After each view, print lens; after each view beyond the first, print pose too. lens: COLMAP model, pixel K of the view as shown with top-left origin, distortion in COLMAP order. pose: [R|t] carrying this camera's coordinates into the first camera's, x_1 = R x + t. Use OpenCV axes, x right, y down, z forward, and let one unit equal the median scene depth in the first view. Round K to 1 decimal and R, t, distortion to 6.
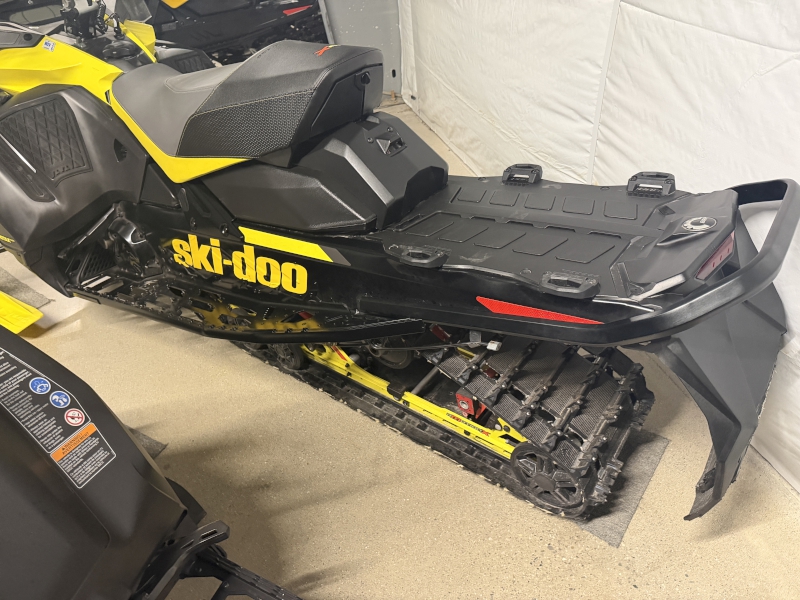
lens RADIAL K [[569.9, 0, 395.7], [0, 569.9, 296.8], [0, 0, 1]] dist [0.002186, -0.021648]
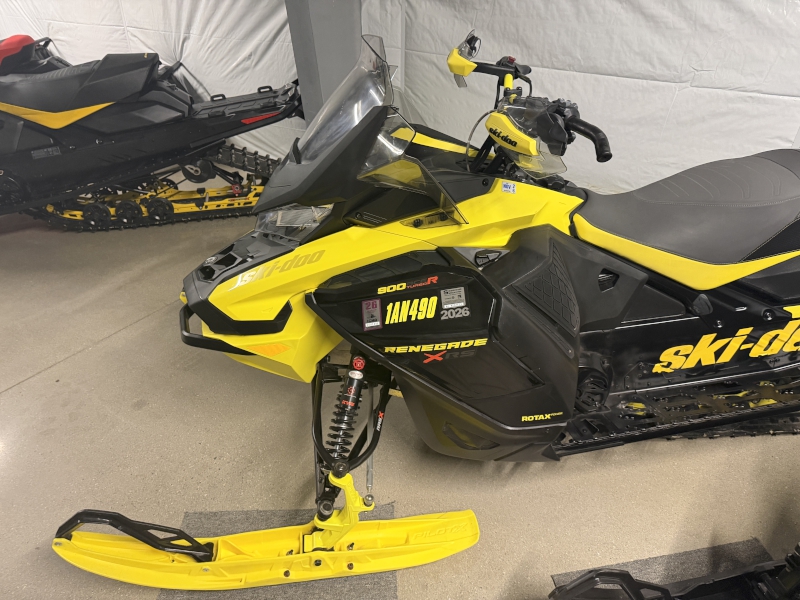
lens RADIAL K [[569.9, 0, 395.7], [0, 569.9, 296.8], [0, 0, 1]] dist [0.002186, -0.021648]
pose [[0.773875, -0.267100, 0.574260, -1.383137], [0.335261, 0.942027, -0.013643, -0.352521], [-0.537324, 0.203085, 0.818559, 0.432405]]
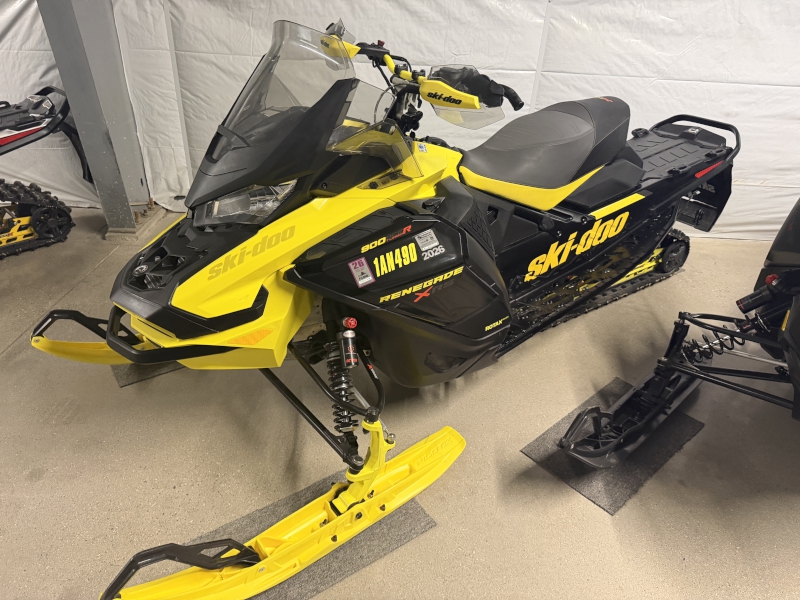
lens RADIAL K [[569.9, 0, 395.7], [0, 569.9, 296.8], [0, 0, 1]] dist [0.002186, -0.021648]
pose [[0.321681, -0.397772, 0.859243, -1.740213], [0.519635, 0.832771, 0.190977, -0.469835], [-0.791518, 0.385059, 0.474583, 0.687622]]
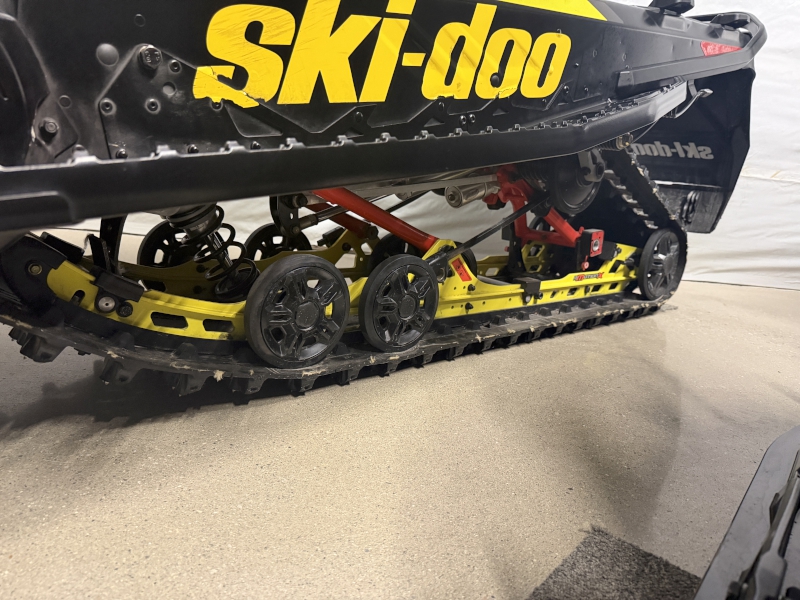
lens RADIAL K [[574.1, 0, 400.0], [0, 574.1, 300.0], [0, 0, 1]] dist [0.005935, -0.001020]
pose [[0.188530, -0.121796, 0.974486, -0.735375], [0.494345, 0.869169, 0.012995, 0.089073], [-0.848575, 0.479282, 0.224073, 0.968011]]
